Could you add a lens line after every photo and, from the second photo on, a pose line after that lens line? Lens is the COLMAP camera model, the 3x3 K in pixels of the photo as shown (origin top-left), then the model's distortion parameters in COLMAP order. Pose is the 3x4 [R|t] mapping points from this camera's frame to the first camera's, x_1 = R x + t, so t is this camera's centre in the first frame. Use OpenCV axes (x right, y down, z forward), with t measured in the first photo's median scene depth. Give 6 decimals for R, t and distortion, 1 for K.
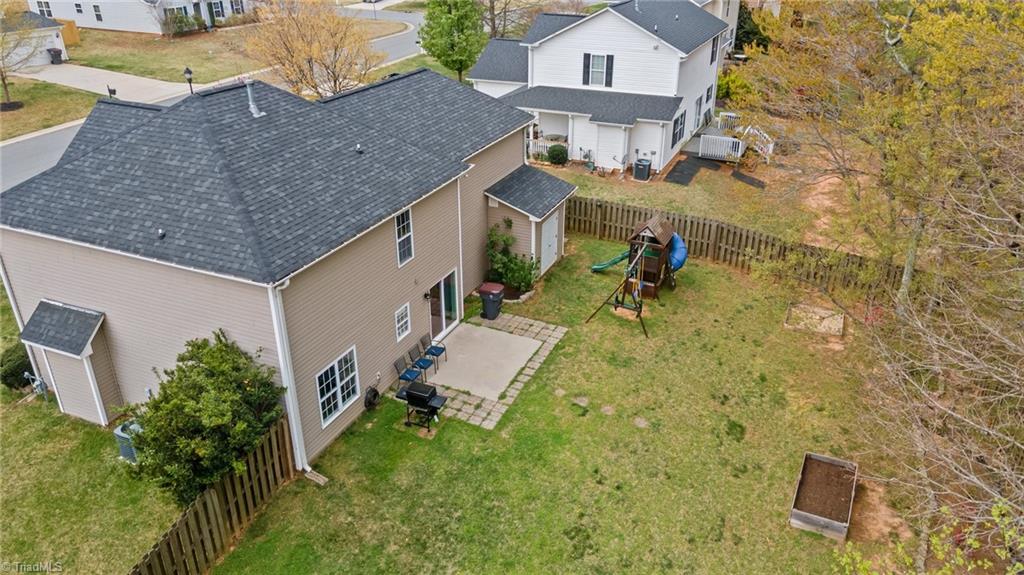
lens RADIAL K [[741.7, 0, 502.9], [0, 741.7, 284.2], [0, 0, 1]] dist [0.034538, 0.005898]
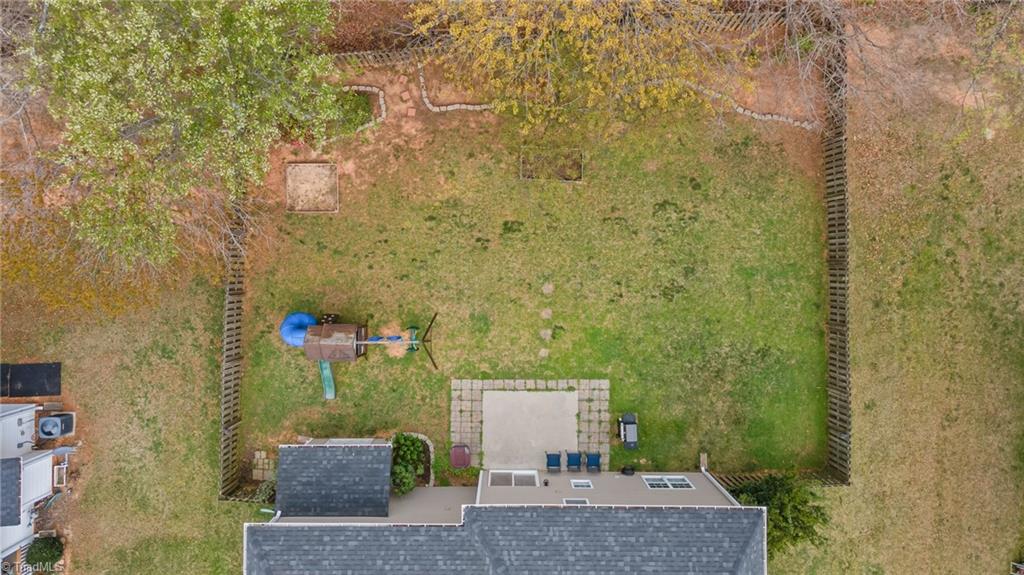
lens RADIAL K [[760.6, 0, 506.7], [0, 760.6, 253.5], [0, 0, 1]] dist [0.029563, -0.000763]
pose [[-0.417368, -0.908665, 0.011502, 0.257067], [0.416772, -0.180154, 0.890980, -1.087912], [-0.807530, 0.376660, 0.453896, 0.386596]]
